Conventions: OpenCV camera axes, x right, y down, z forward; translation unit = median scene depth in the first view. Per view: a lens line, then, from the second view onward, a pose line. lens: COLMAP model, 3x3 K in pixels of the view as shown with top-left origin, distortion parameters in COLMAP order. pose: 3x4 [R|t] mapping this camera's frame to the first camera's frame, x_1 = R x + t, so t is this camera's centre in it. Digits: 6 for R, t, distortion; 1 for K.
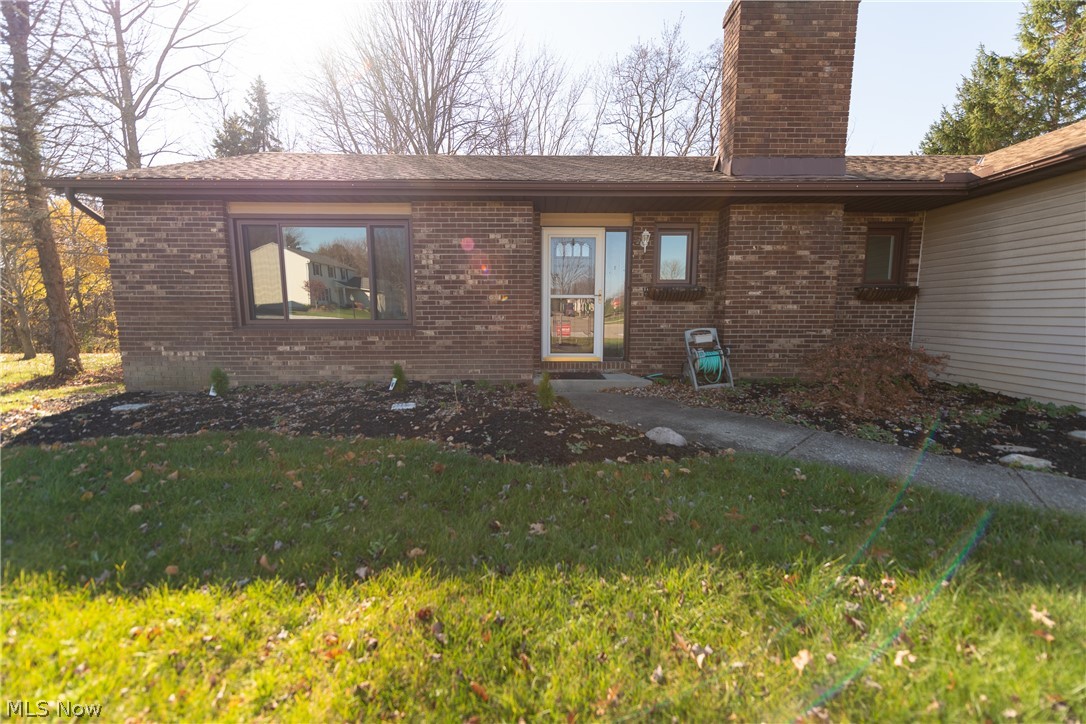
lens RADIAL K [[424.3, 0, 543.0], [0, 424.3, 362.0], [0, 0, 1]] dist [0.011573, -0.000141]
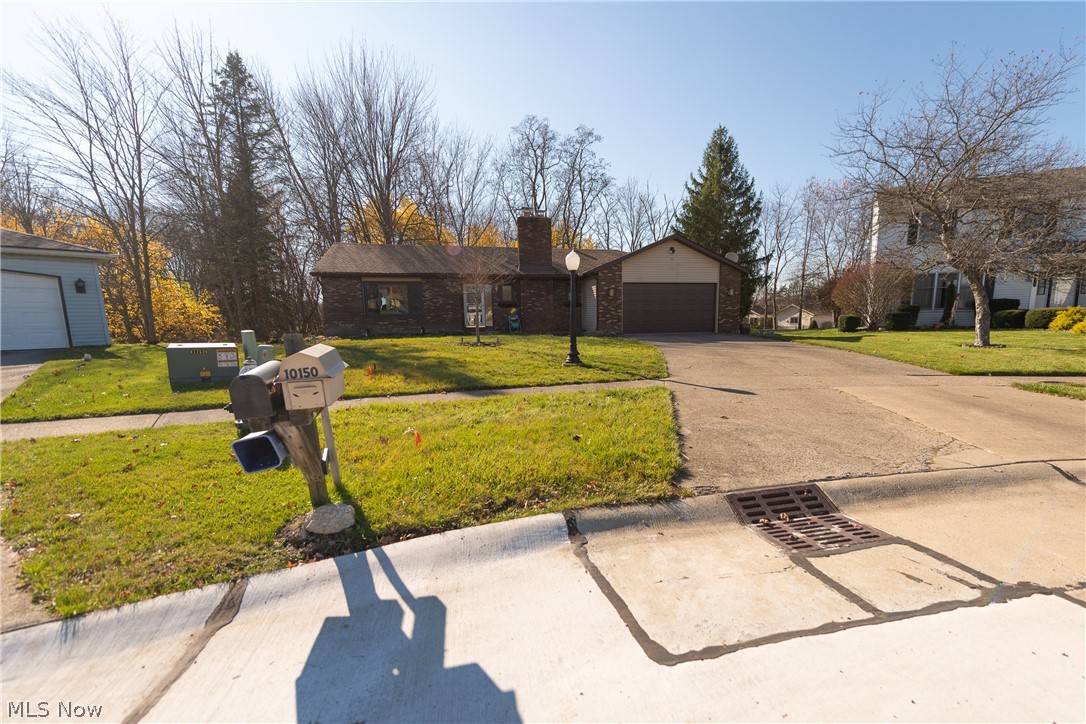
lens RADIAL K [[494.0, 0, 593.1], [0, 494.0, 384.2], [0, 0, 1]] dist [0.014035, -0.000344]
pose [[0.970108, -0.045100, 0.238445, 0.027464], [0.041336, 0.998929, 0.020768, 0.397941], [-0.239127, -0.010290, 0.970934, -2.864784]]
